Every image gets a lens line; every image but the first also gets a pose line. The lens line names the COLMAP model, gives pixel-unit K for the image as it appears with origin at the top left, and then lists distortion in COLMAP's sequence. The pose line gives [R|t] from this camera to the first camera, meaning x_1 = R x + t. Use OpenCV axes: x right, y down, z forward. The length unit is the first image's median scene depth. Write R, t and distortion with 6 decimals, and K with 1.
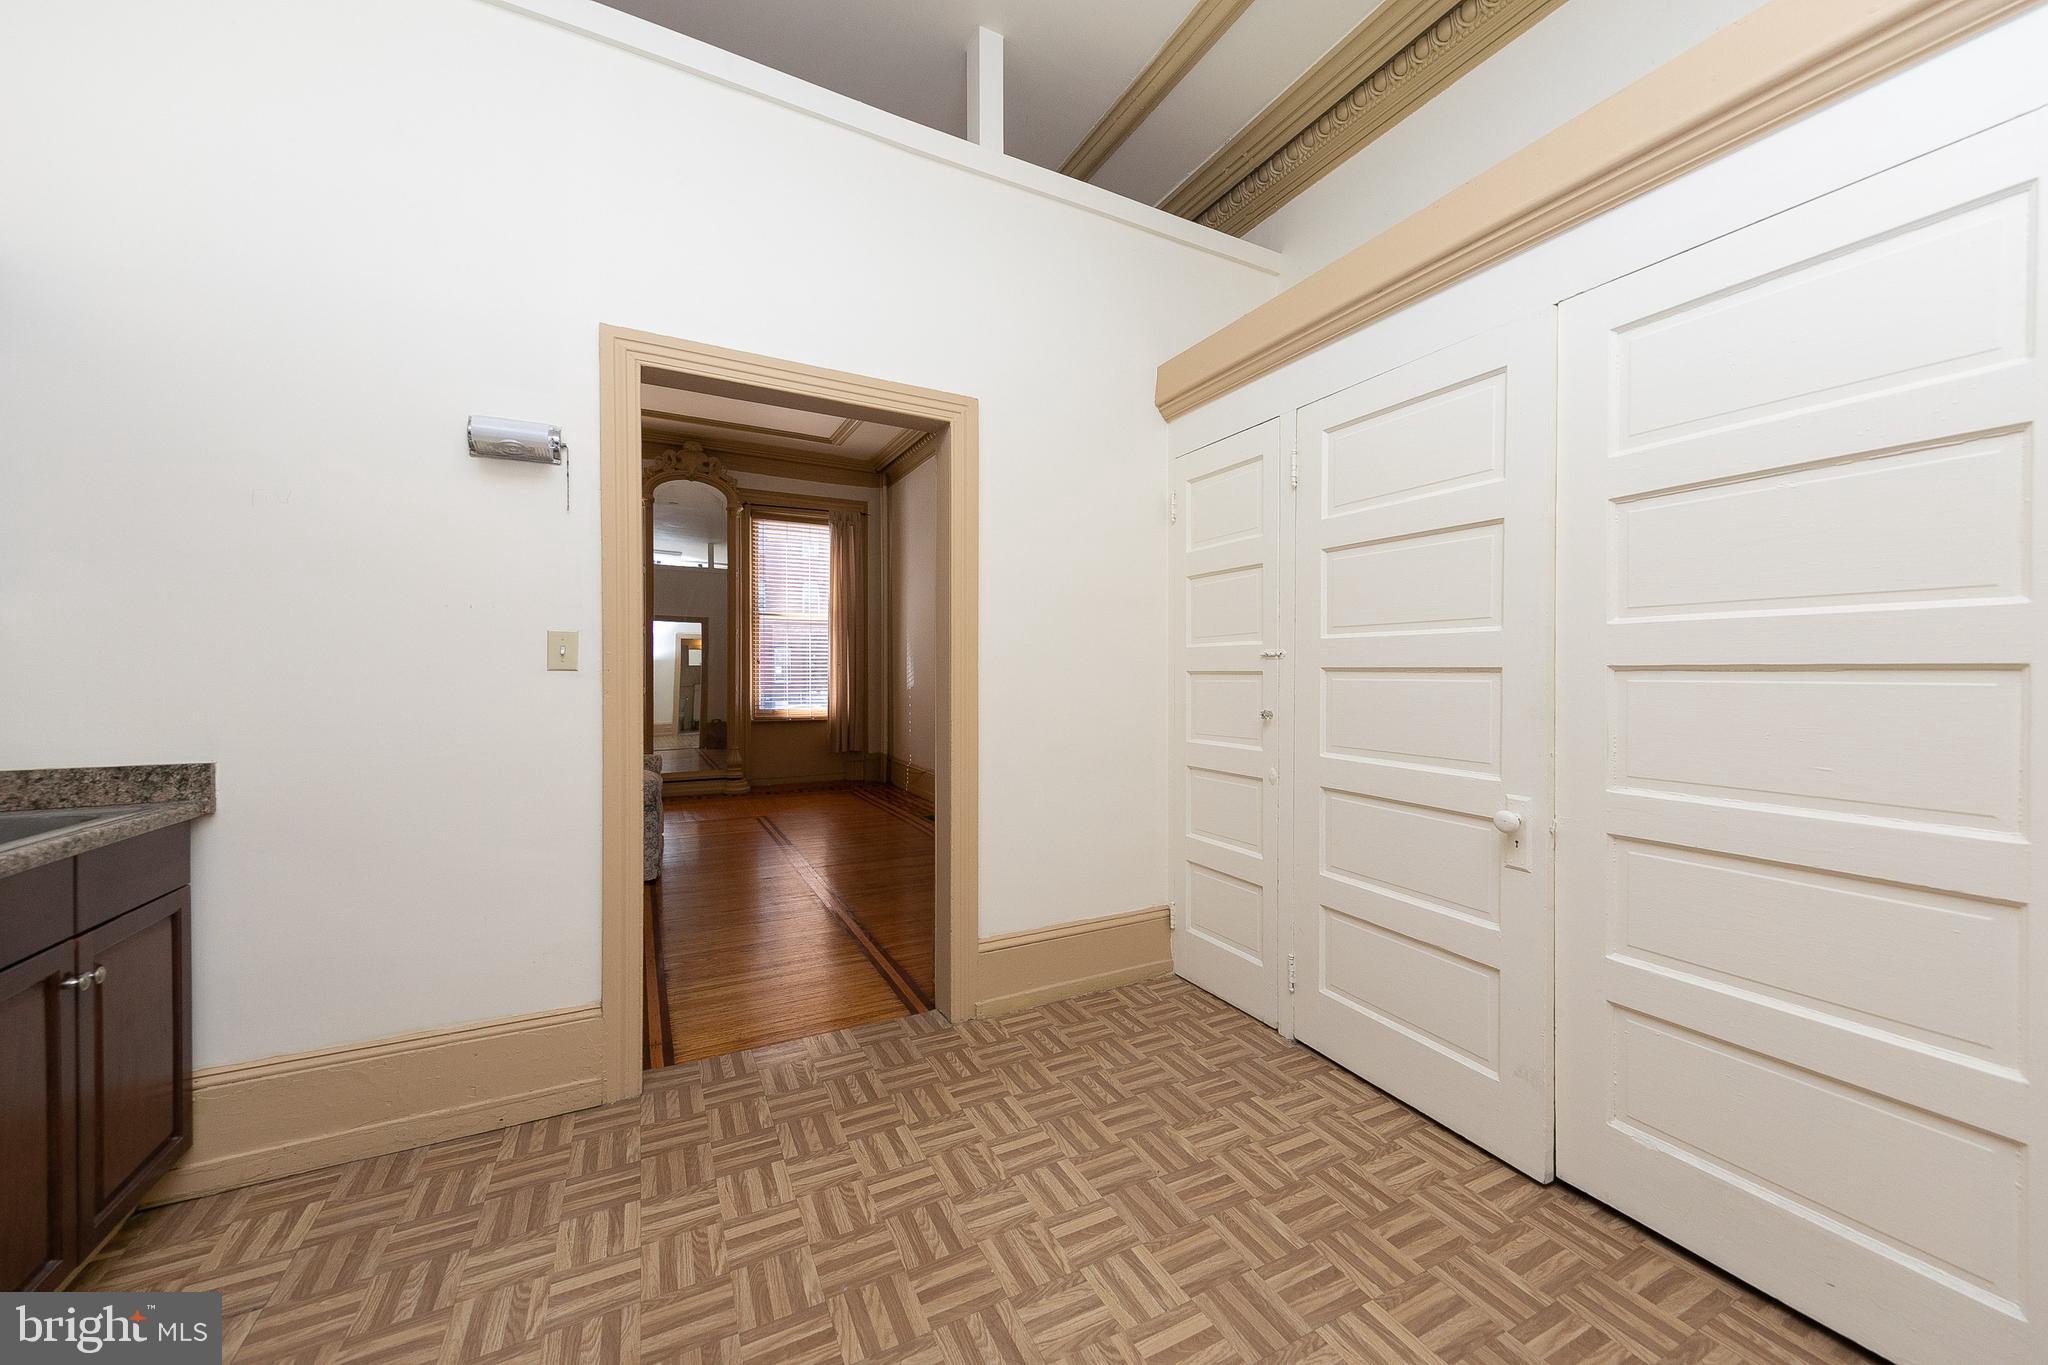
lens RADIAL K [[744.2, 0, 1017.7], [0, 744.2, 642.0], [0, 0, 1]] dist [0.002006, 0.000741]
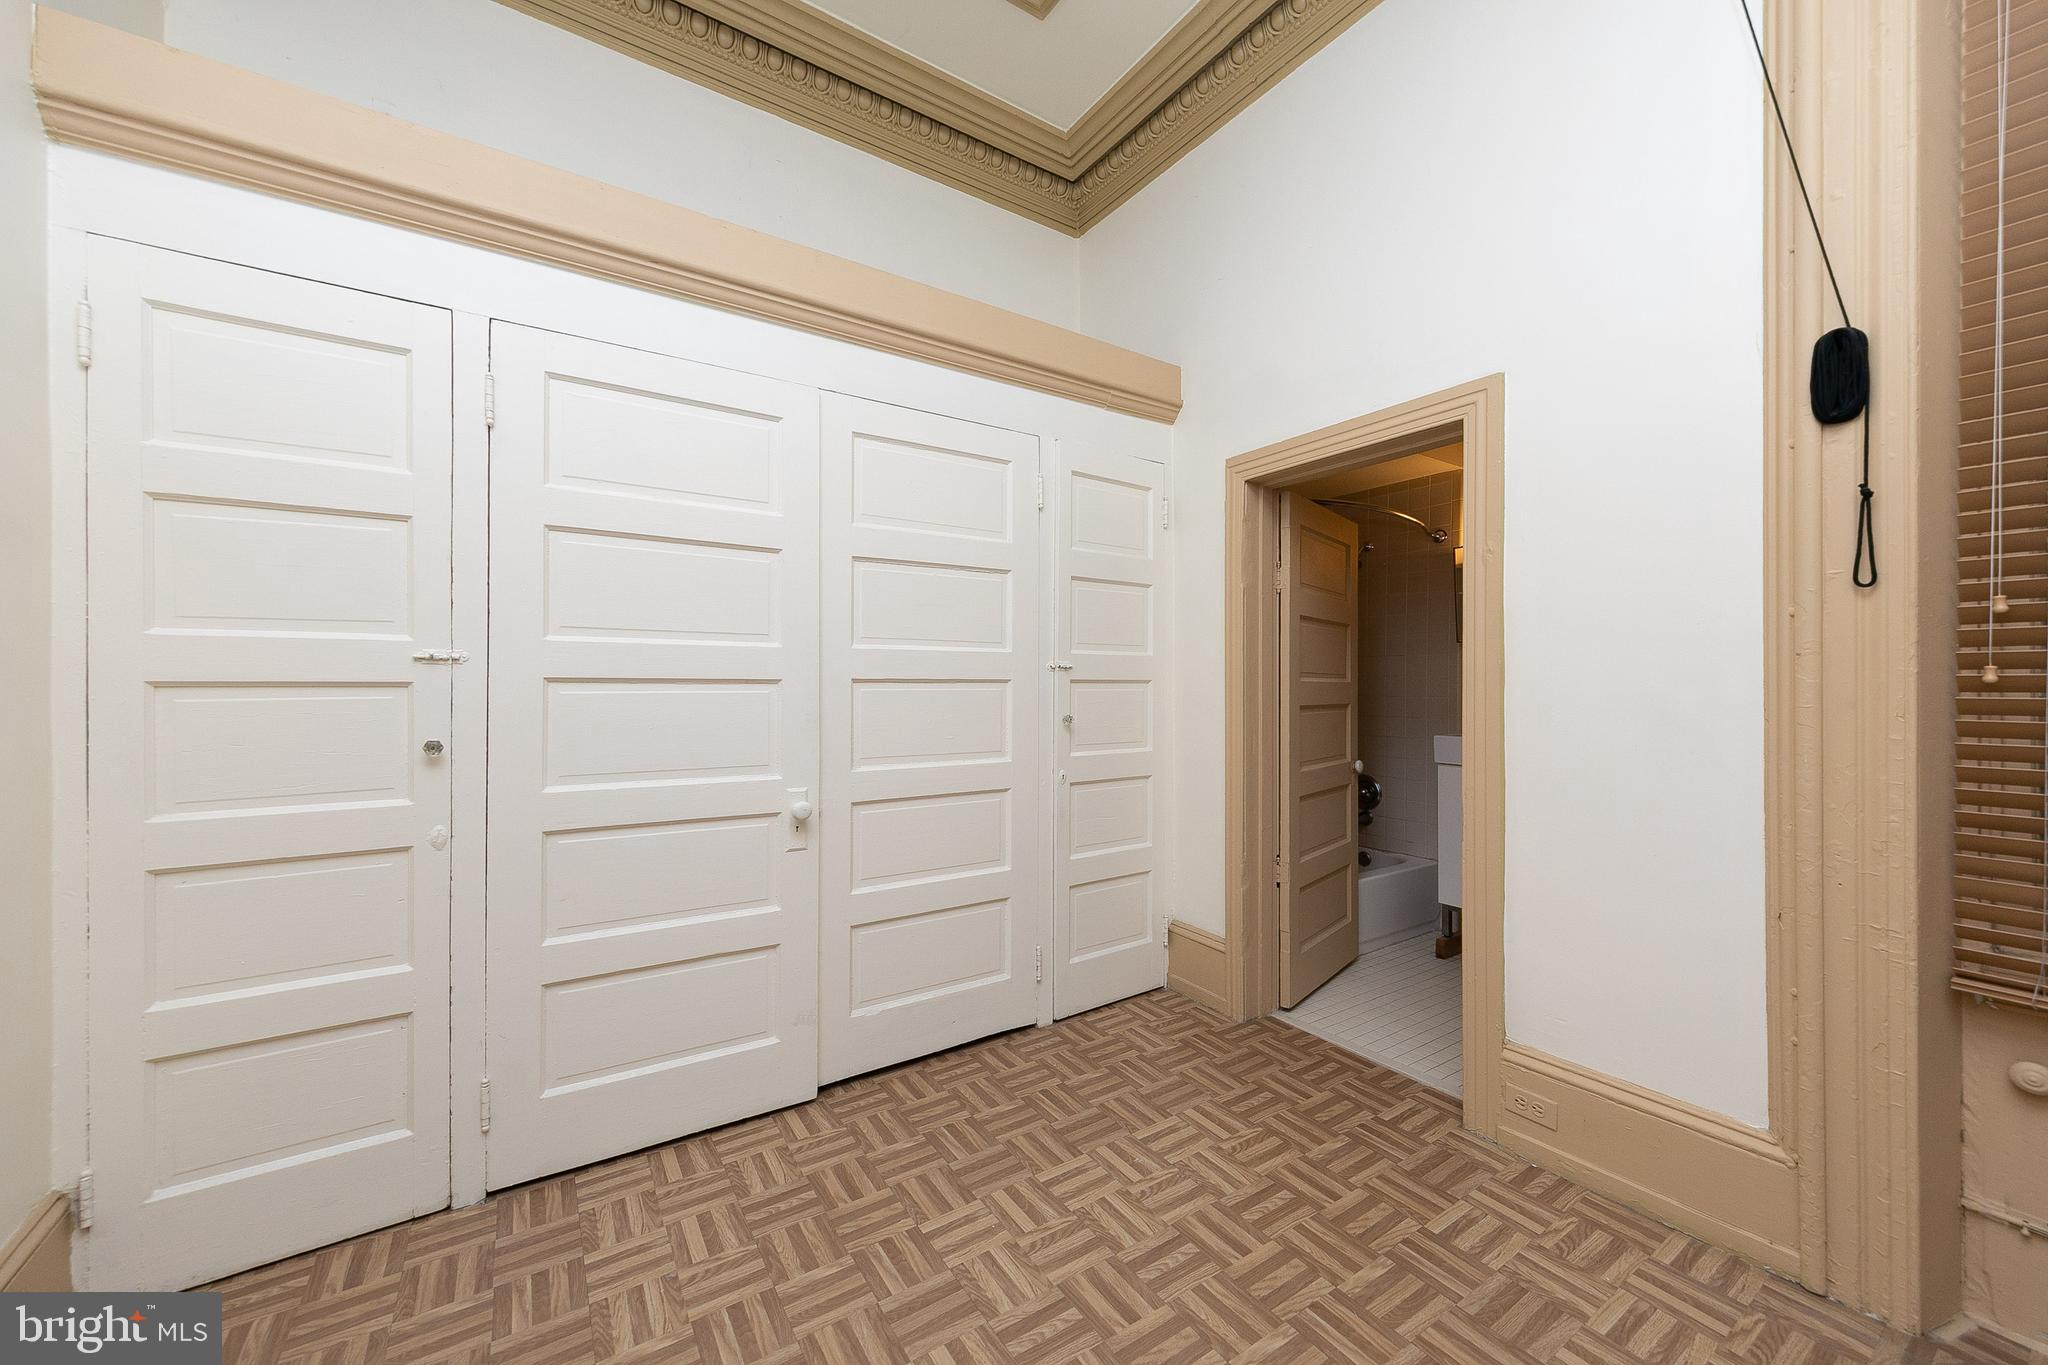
lens RADIAL K [[770.0, 0, 1030.0], [0, 770.0, 670.1], [0, 0, 1]] dist [0.000291, -0.000034]
pose [[-0.110451, 0.015489, 0.993761, -0.565731], [-0.032593, 0.999284, -0.019198, 0.032233], [-0.993347, -0.034510, -0.109867, 0.758403]]
